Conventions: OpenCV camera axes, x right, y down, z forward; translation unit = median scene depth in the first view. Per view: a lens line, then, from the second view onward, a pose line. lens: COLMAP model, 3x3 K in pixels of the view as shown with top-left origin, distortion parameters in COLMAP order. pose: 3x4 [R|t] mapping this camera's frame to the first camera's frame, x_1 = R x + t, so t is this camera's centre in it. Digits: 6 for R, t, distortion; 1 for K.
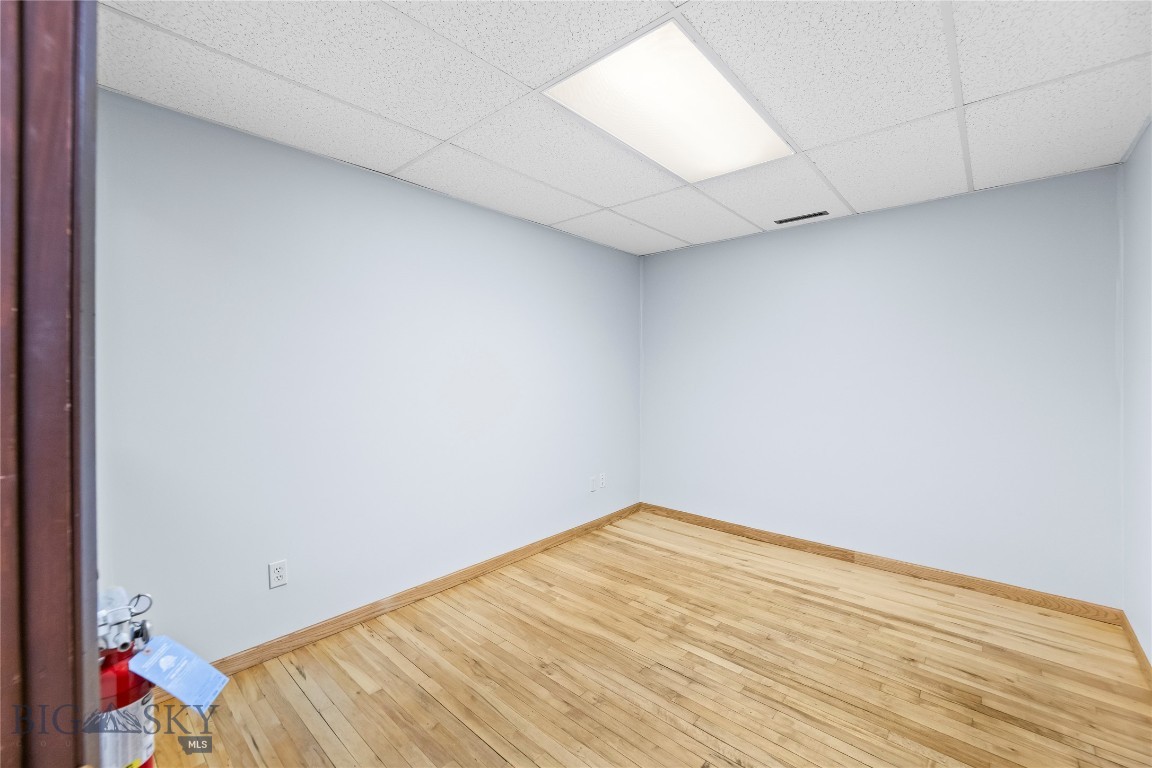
lens RADIAL K [[468.0, 0, 577.3], [0, 468.0, 371.6], [0, 0, 1]] dist [0.000169, 0.000111]
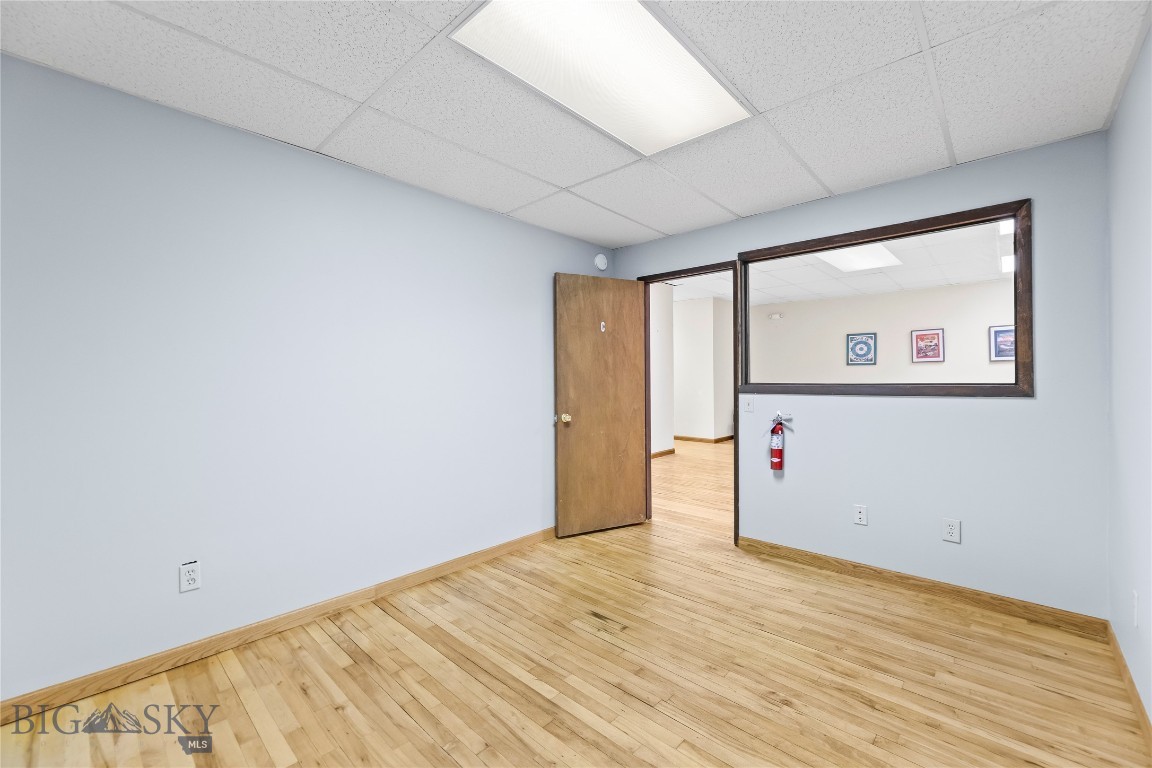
lens RADIAL K [[468.0, 0, 577.3], [0, 468.0, 371.6], [0, 0, 1]] dist [0.000169, 0.000111]
pose [[-0.999850, 0.000254, 0.017330, 0.312449], [0.000096, 0.999958, -0.009120, 0.041671], [-0.017332, -0.009117, -0.999808, 1.981068]]
